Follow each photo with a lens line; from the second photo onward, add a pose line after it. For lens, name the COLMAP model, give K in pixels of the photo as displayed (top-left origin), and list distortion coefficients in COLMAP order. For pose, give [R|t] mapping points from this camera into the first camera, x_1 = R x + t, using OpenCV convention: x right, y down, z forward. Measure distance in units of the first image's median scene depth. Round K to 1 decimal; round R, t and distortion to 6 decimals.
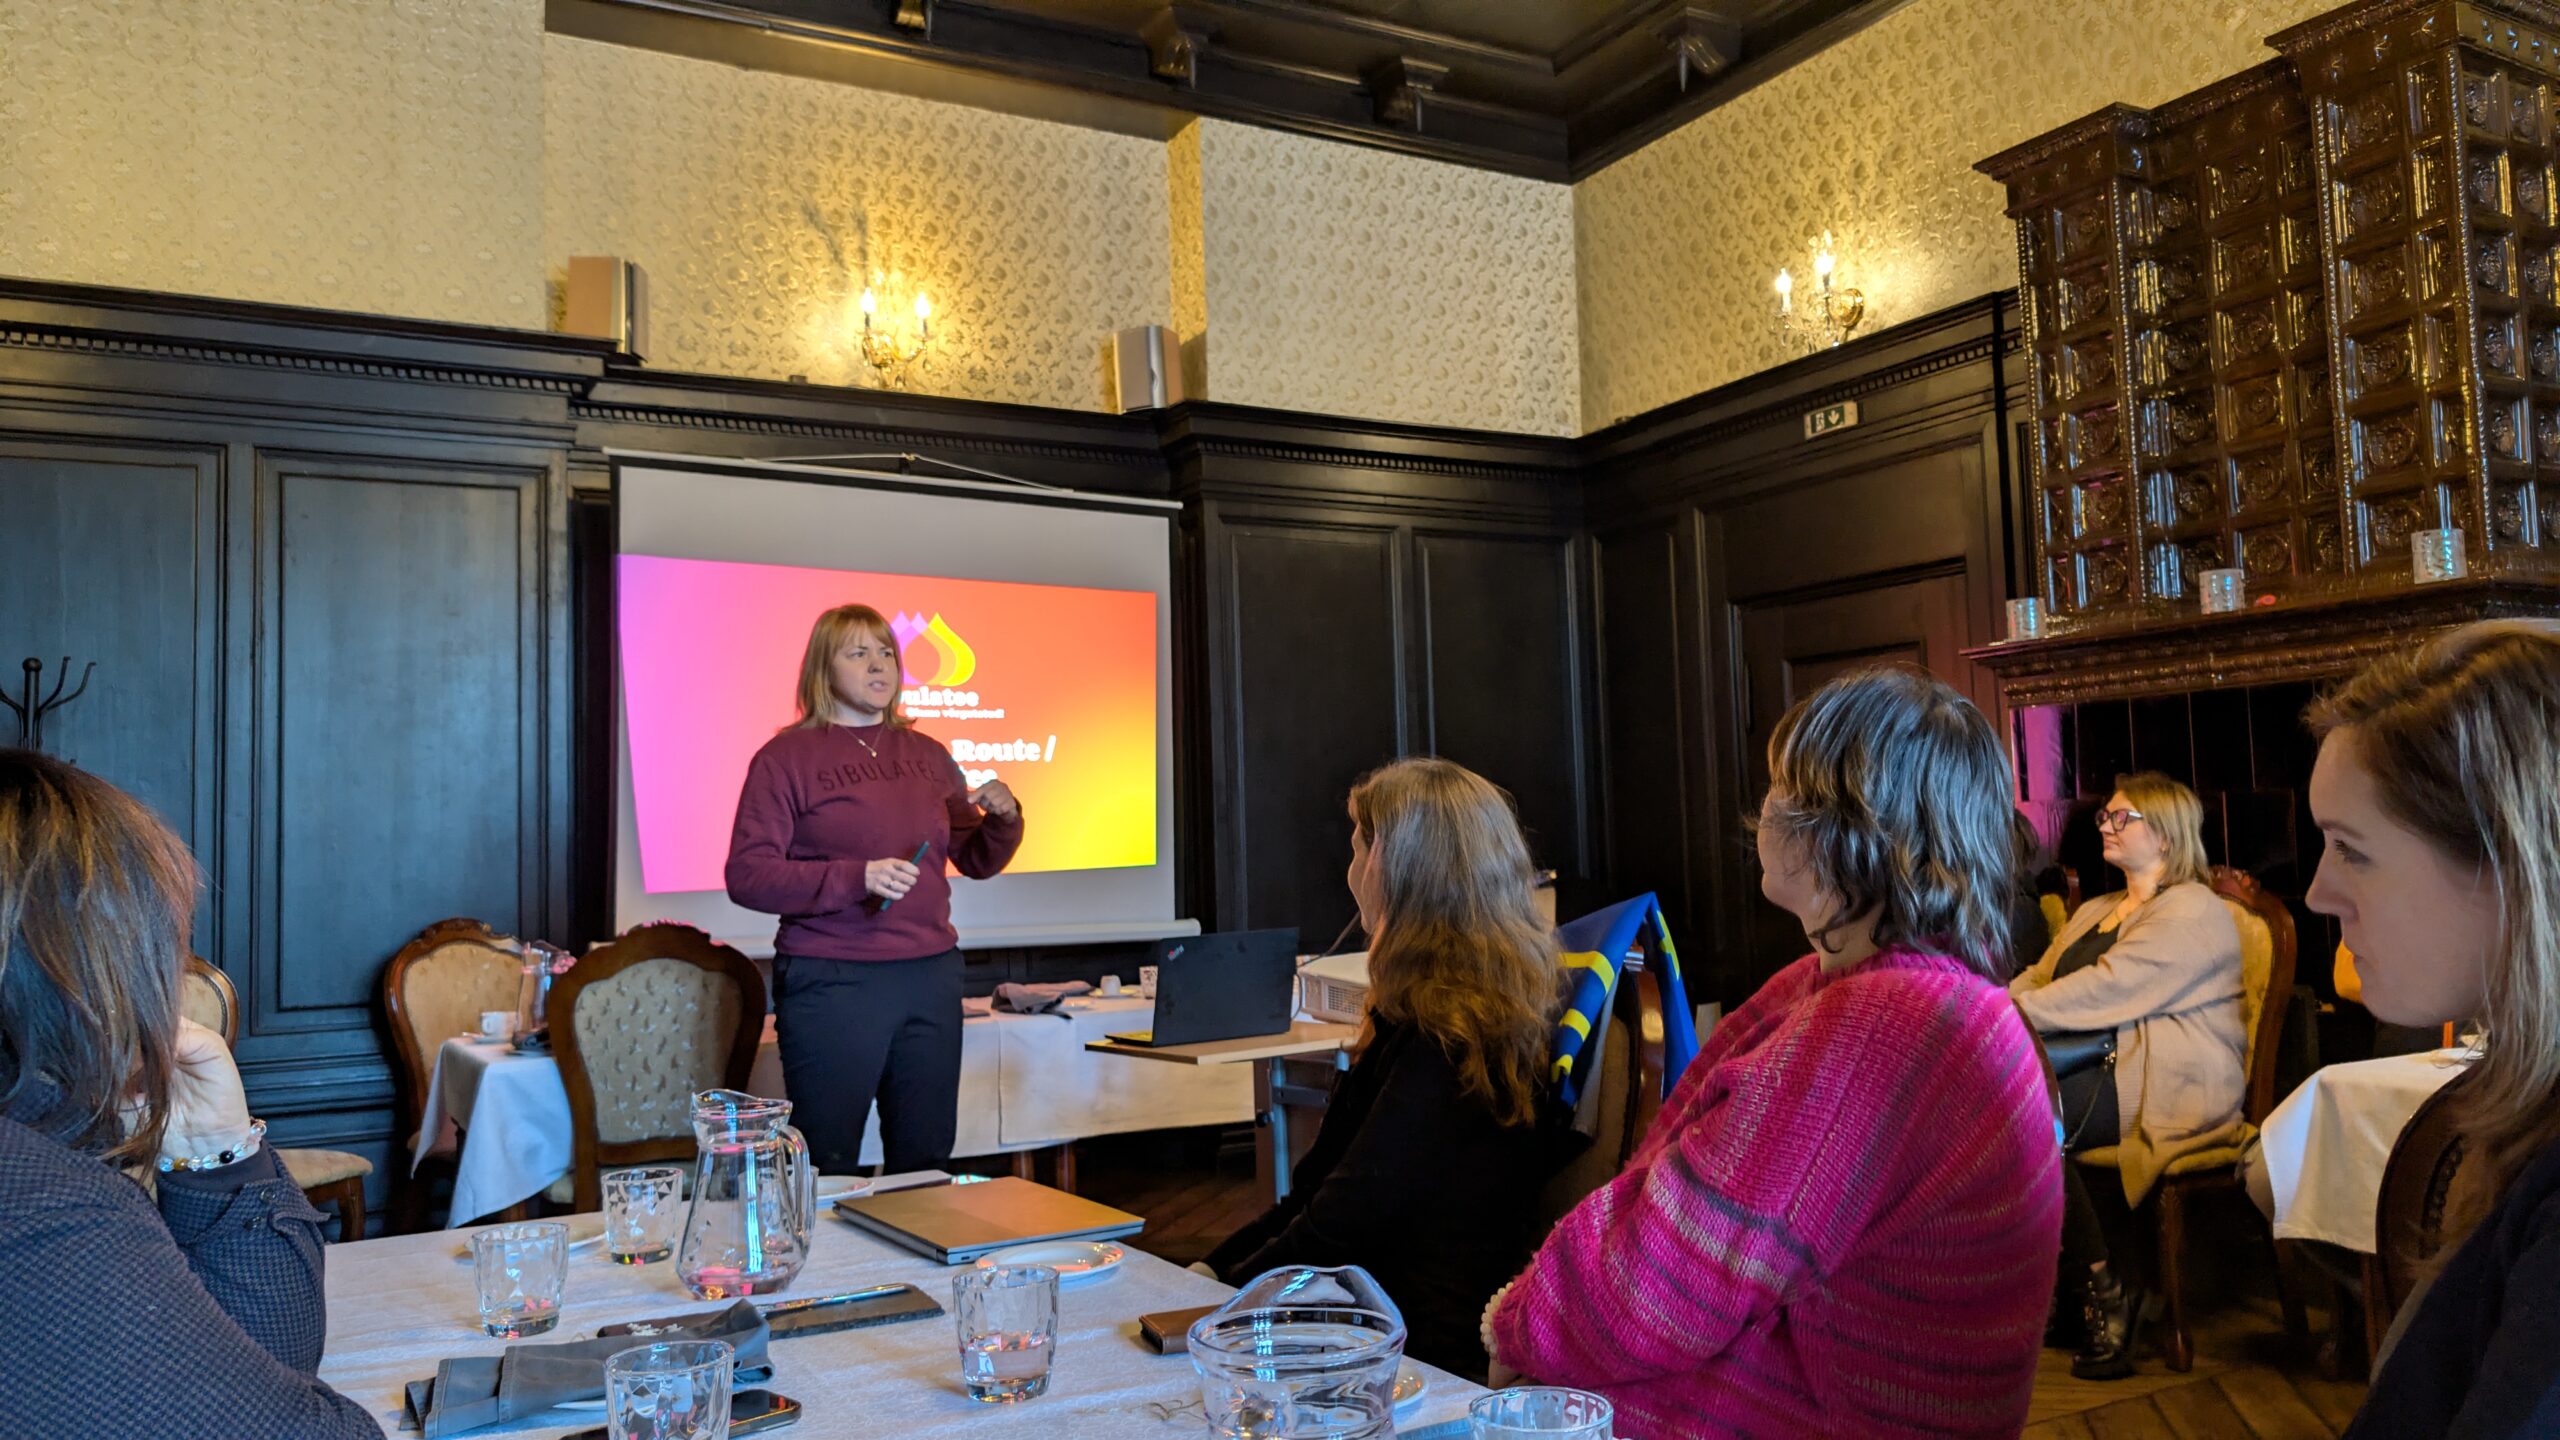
lens RADIAL K [[1807.9, 0, 1290.5], [0, 1807.9, 725.3], [0, 0, 1]] dist [0.010140, -0.014885]
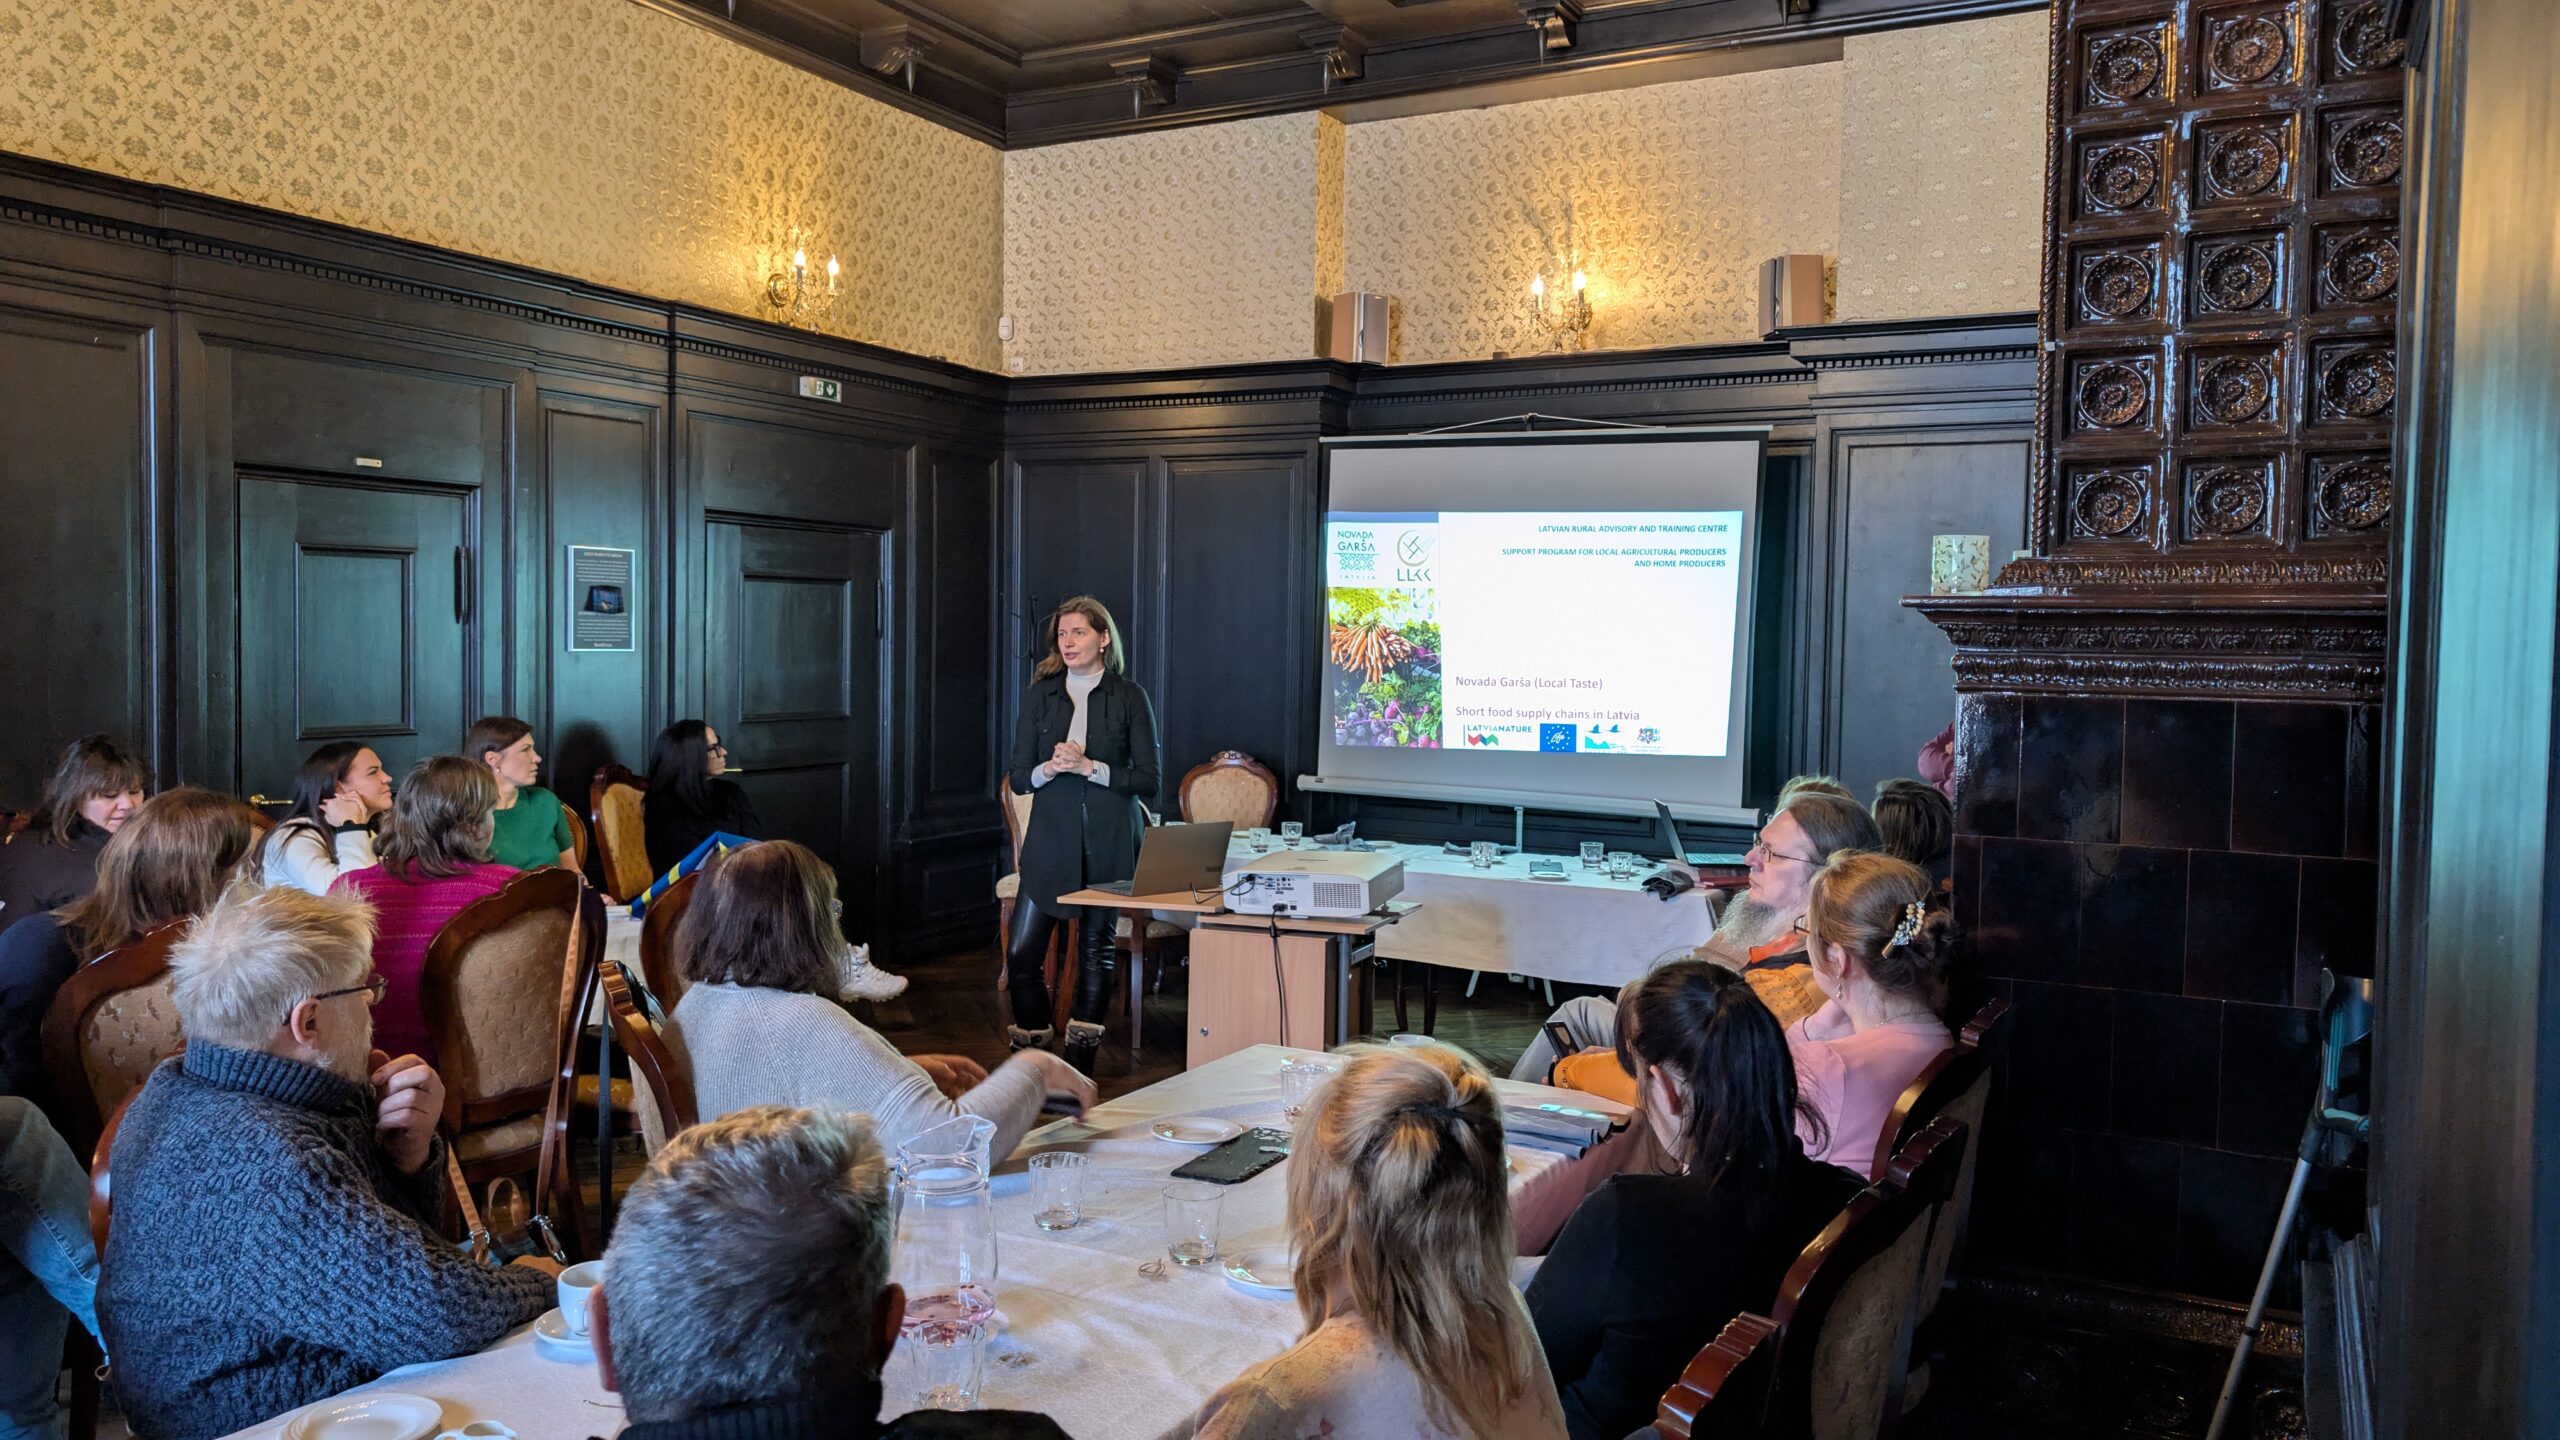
lens RADIAL K [[1807.9, 0, 1279.9], [0, 1807.9, 713.5], [0, 0, 1]] dist [0.010140, -0.014885]
pose [[0.531025, 0.073711, -0.844144, 0.684043], [0.019919, 0.994848, 0.099401, -0.063594], [0.847122, -0.069599, 0.526821, 0.164079]]
